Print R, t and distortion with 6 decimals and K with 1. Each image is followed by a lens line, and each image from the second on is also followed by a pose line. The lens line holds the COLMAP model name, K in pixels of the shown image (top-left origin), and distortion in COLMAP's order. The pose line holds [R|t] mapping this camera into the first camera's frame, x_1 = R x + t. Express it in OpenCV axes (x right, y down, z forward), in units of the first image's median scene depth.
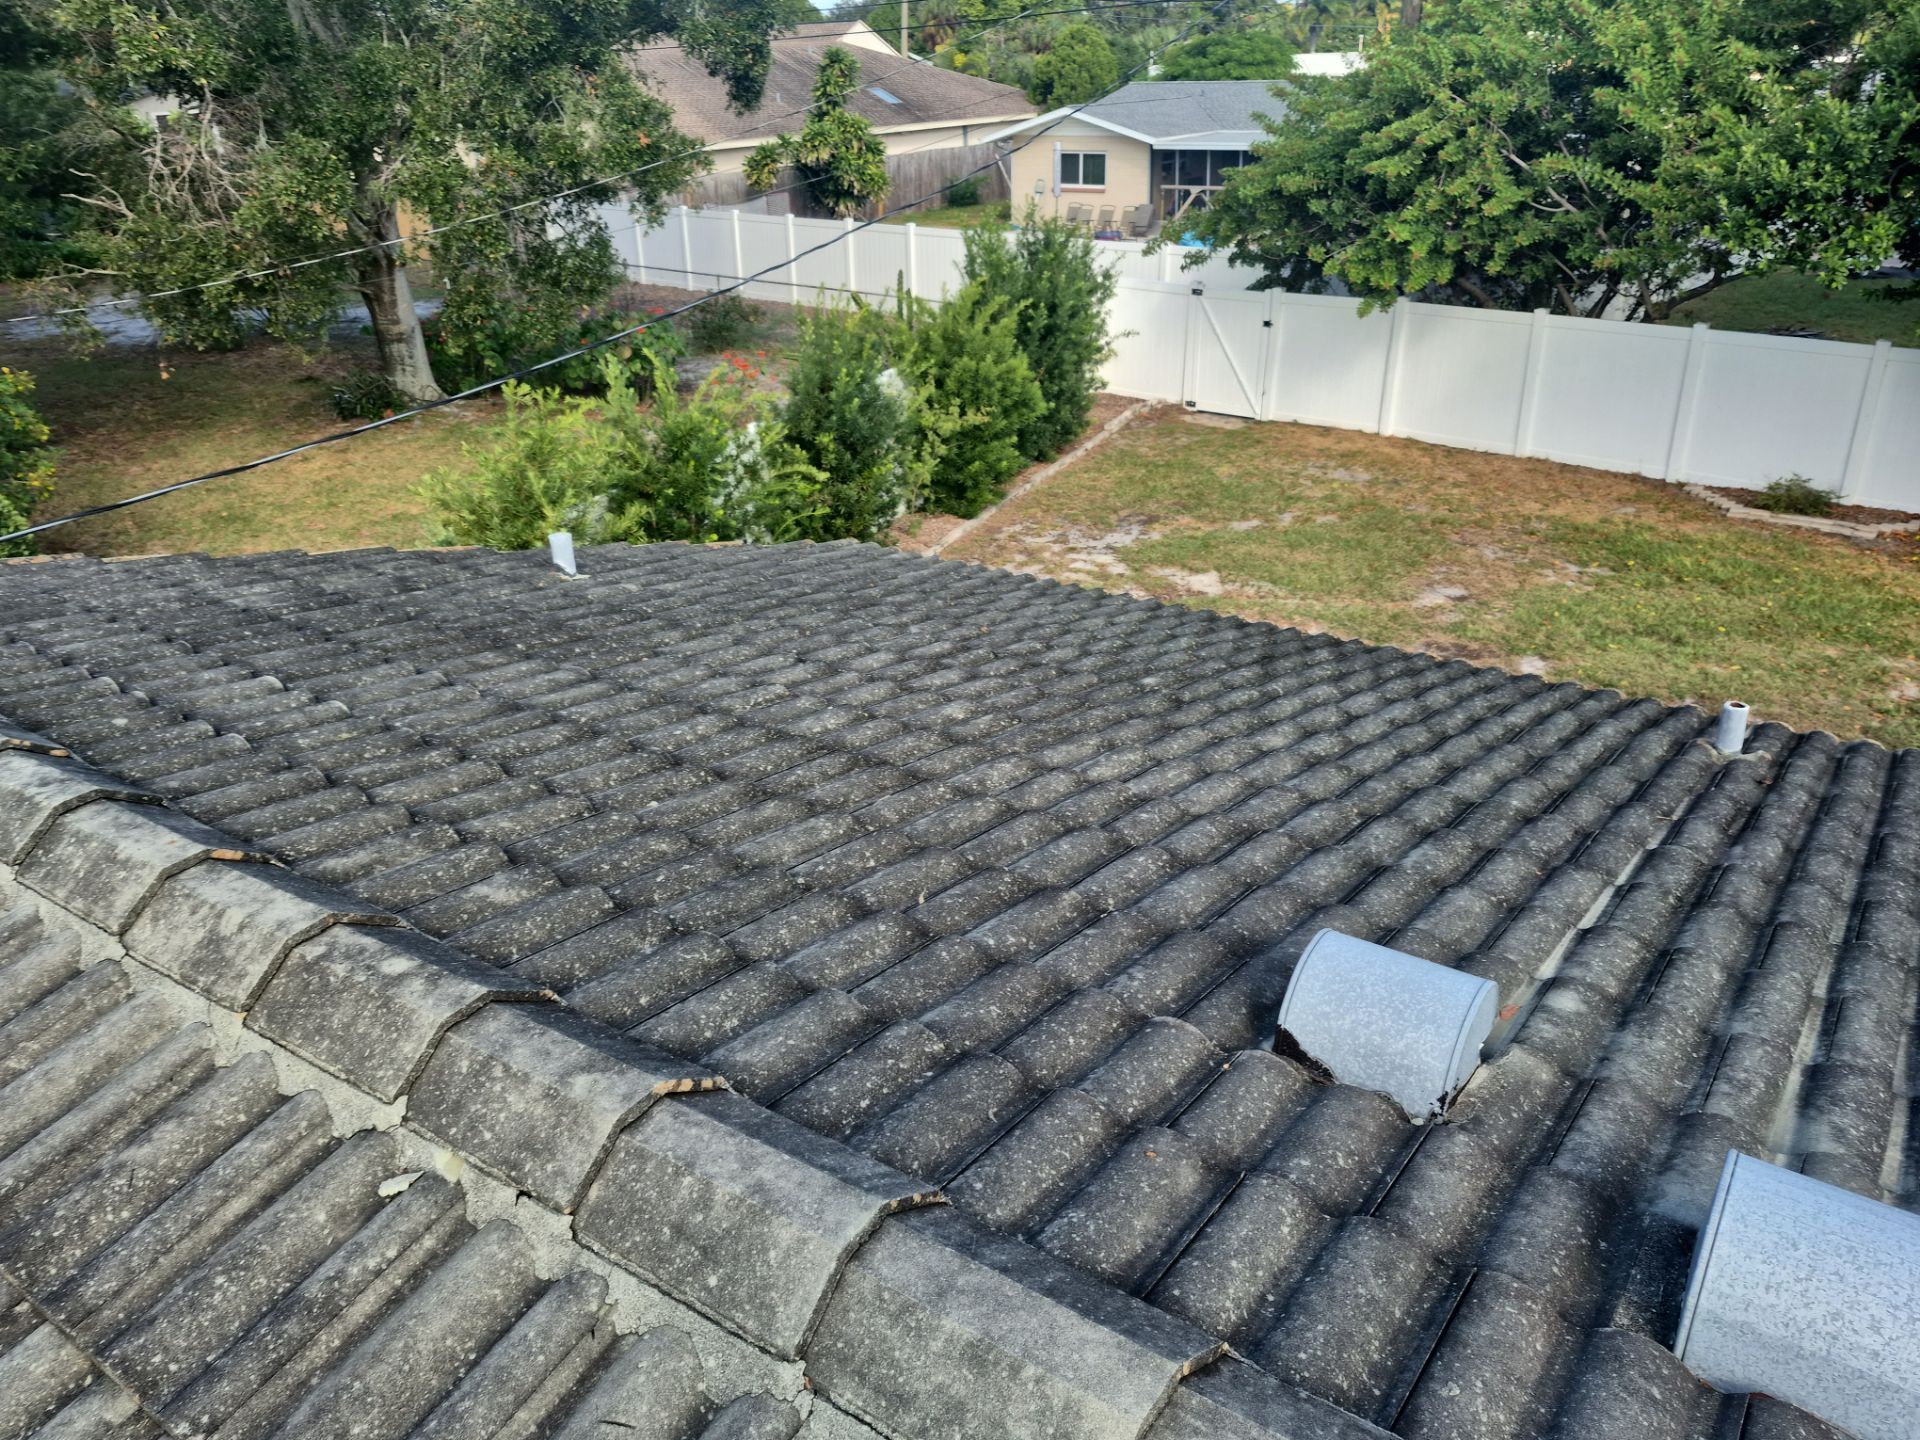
lens RADIAL K [[1364.2, 0, 942.1], [0, 1364.2, 731.1], [0, 0, 1]] dist [0.073203, -0.072653]
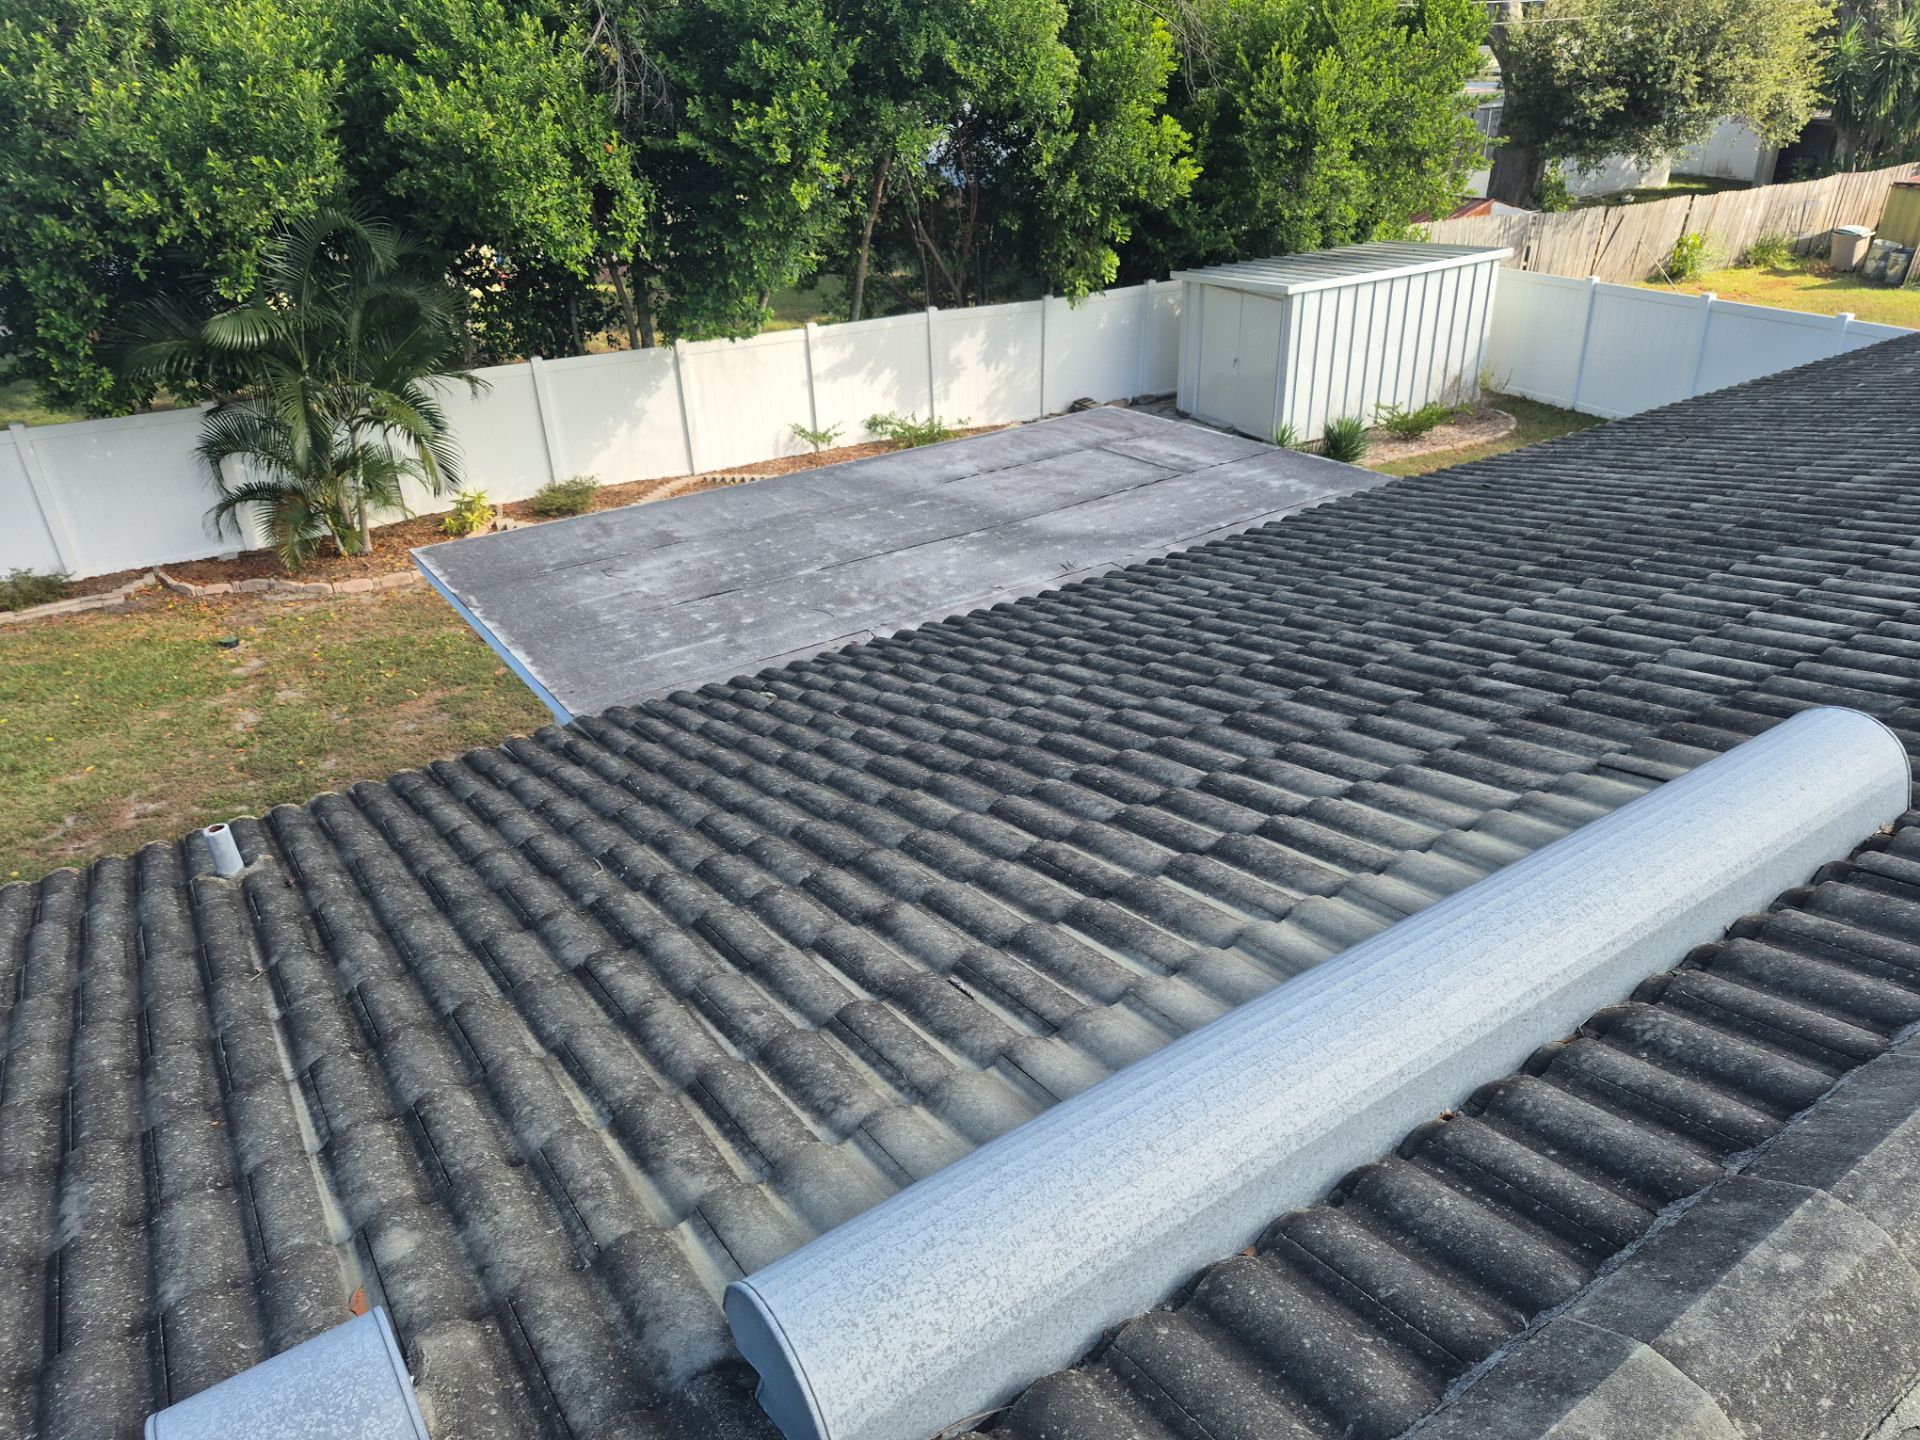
lens RADIAL K [[1319.4, 0, 988.1], [0, 1319.4, 760.0], [0, 0, 1]] dist [0.066990, -0.066047]
pose [[0.340481, -0.425177, 0.838628, -0.002732], [0.440846, 0.859995, 0.257027, -0.069677], [-0.830498, 0.282193, 0.480250, 0.108811]]
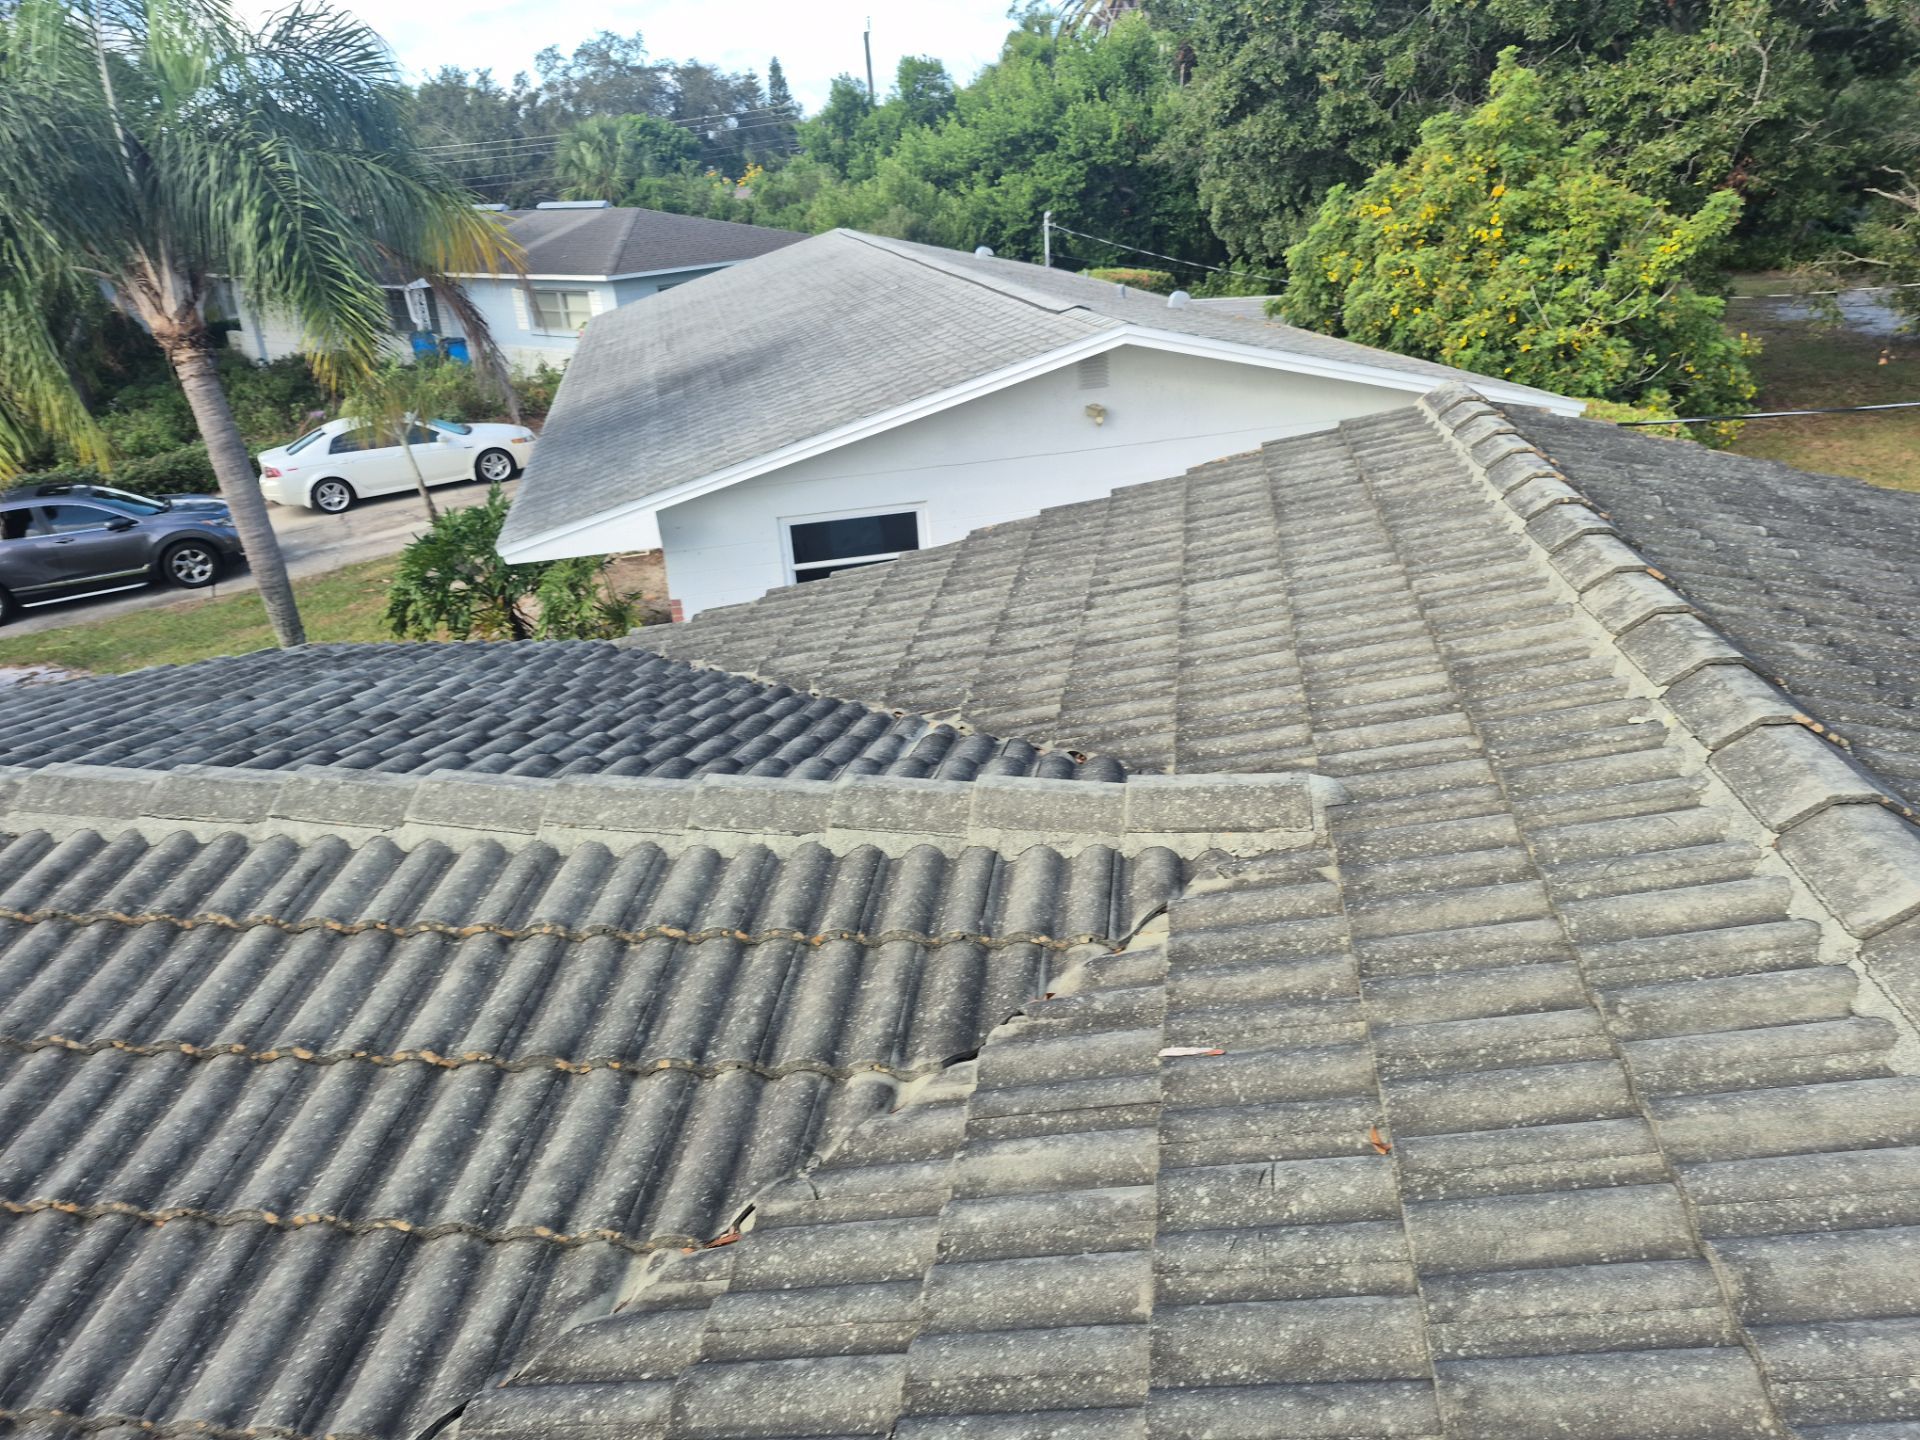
lens RADIAL K [[1319.4, 0, 969.9], [0, 1319.4, 711.4], [0, 0, 1]] dist [0.066990, -0.066047]
pose [[0.446165, 0.356795, -0.820752, 0.260975], [-0.355448, 0.912303, 0.203371, 0.108923], [0.821337, 0.200998, 0.533860, -0.265225]]
